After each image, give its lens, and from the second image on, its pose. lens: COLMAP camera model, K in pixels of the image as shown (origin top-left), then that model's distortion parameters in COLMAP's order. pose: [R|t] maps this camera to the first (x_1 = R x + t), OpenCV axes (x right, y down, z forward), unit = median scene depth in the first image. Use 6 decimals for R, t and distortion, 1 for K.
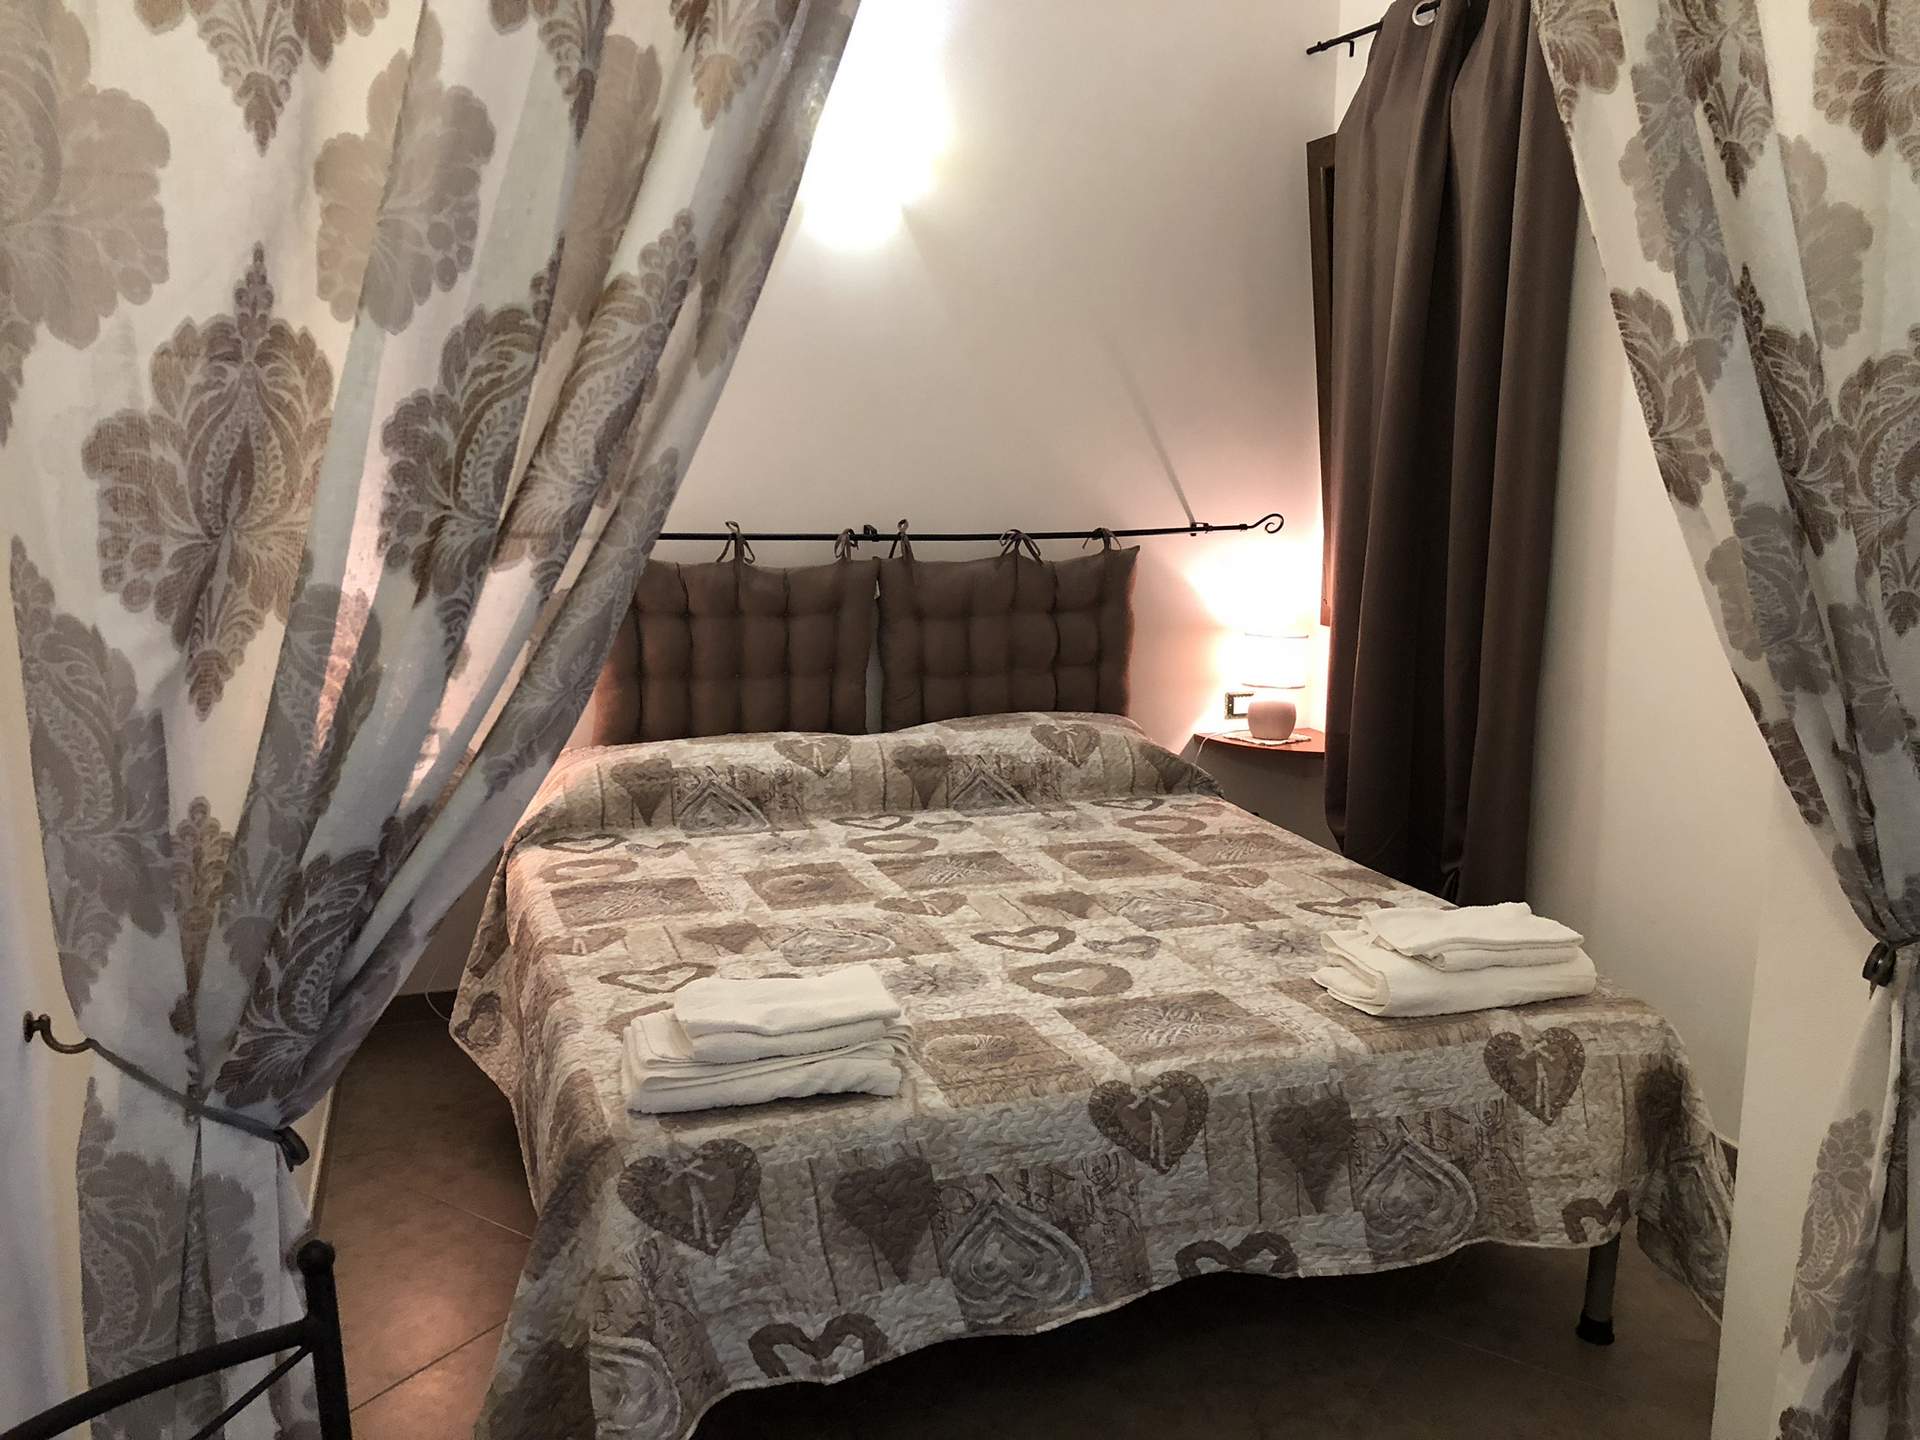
lens RADIAL K [[1598.4, 0, 964.5], [0, 1598.4, 713.3], [0, 0, 1]] dist [0.039176, -0.032664]
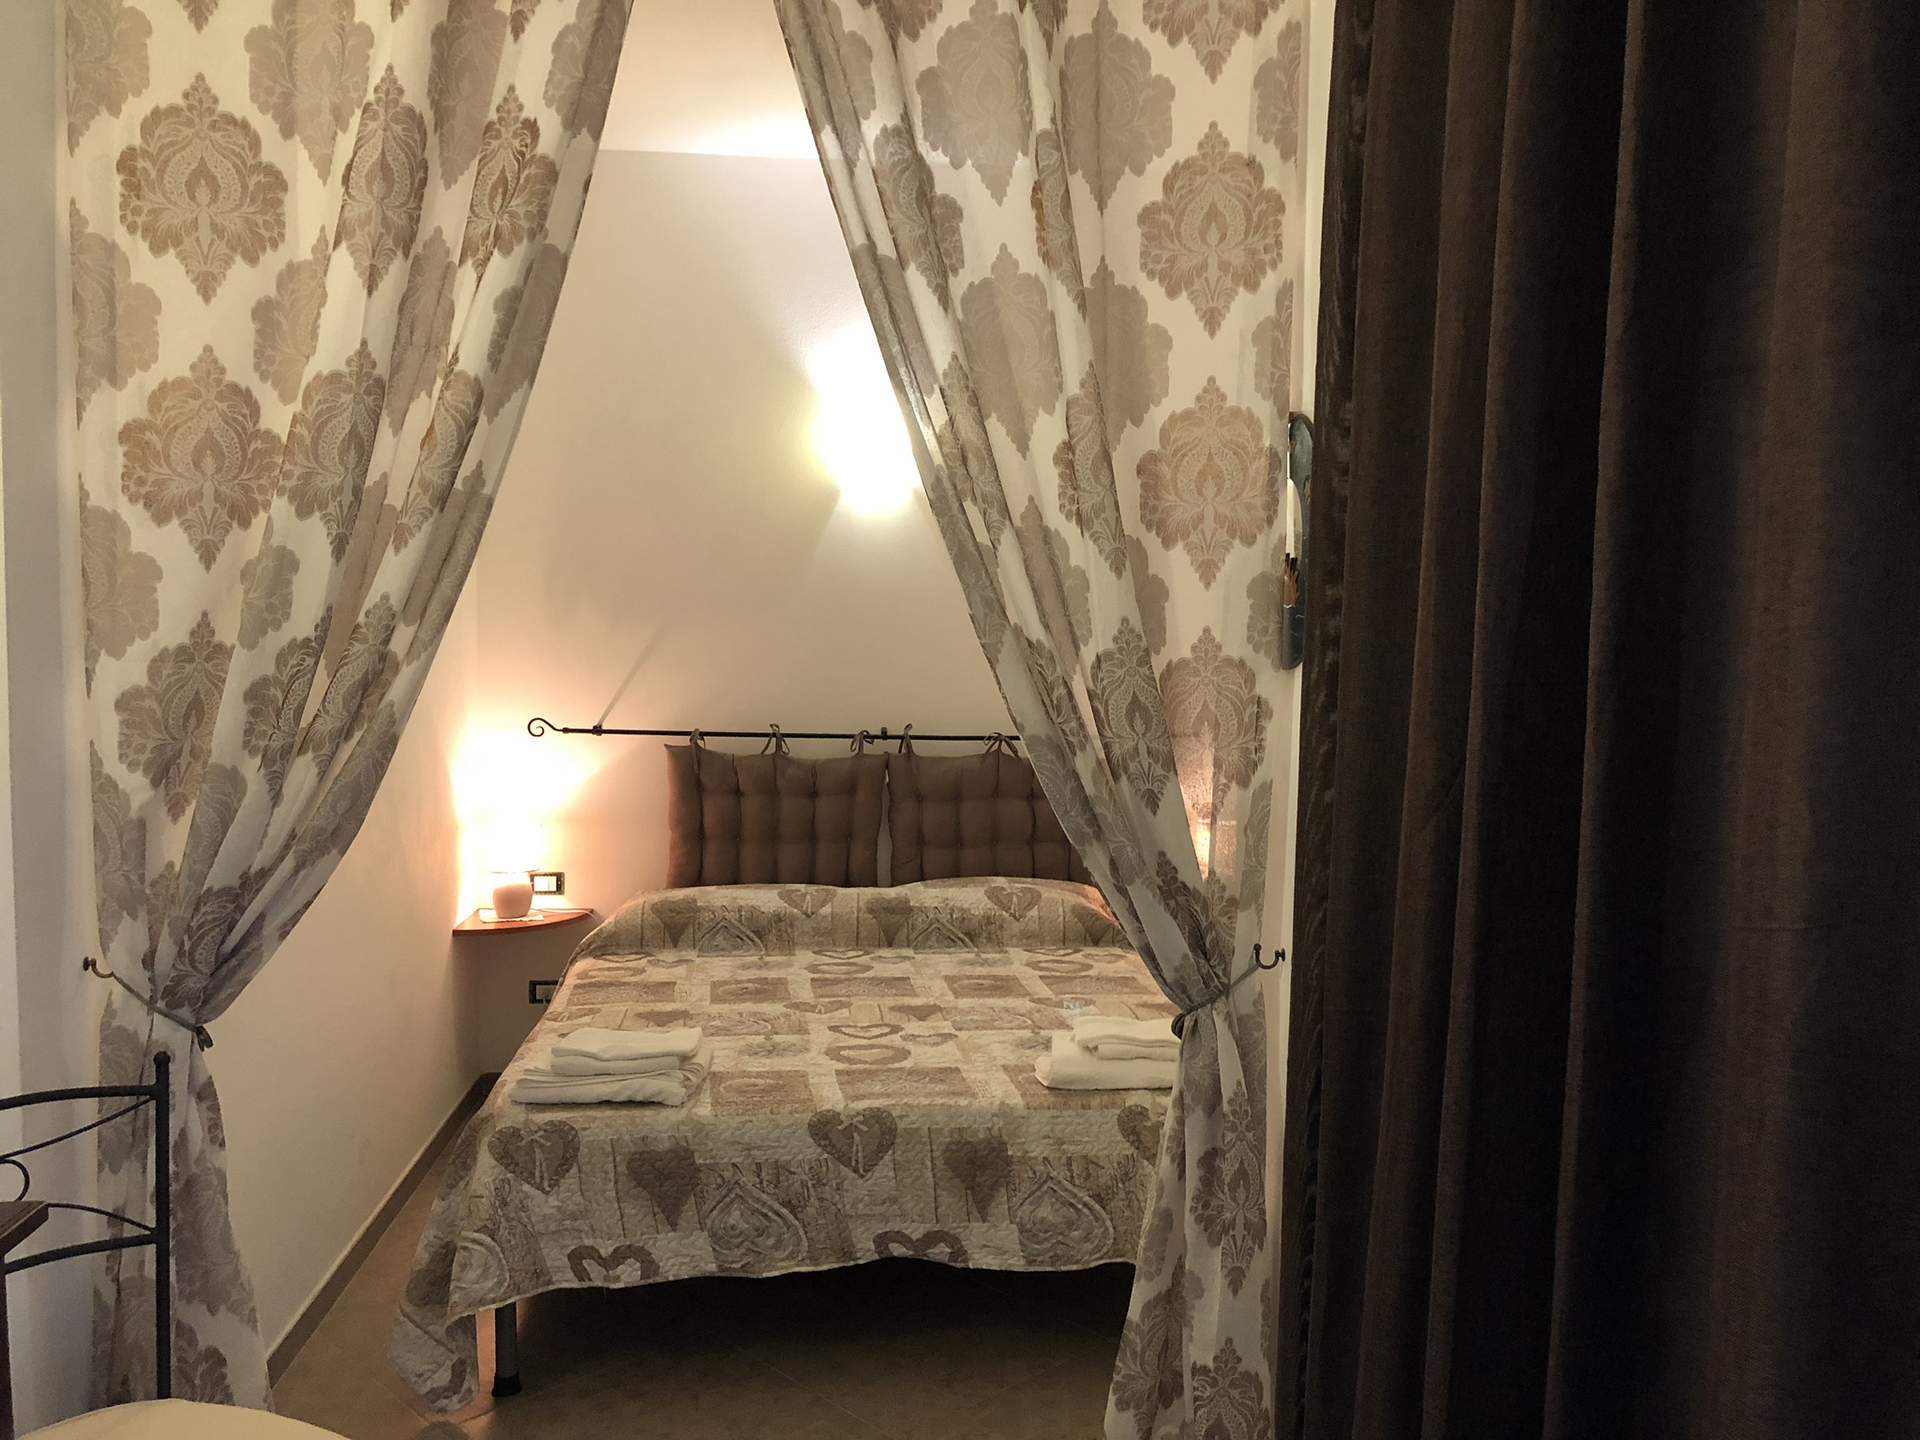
lens RADIAL K [[1598.4, 0, 945.3], [0, 1598.4, 715.1], [0, 0, 1]] dist [0.039176, -0.032664]
pose [[0.974062, 0.015057, -0.225779, 0.495914], [-0.041581, 0.992703, -0.113187, 0.029285], [0.222428, 0.119640, 0.967581, -0.424408]]
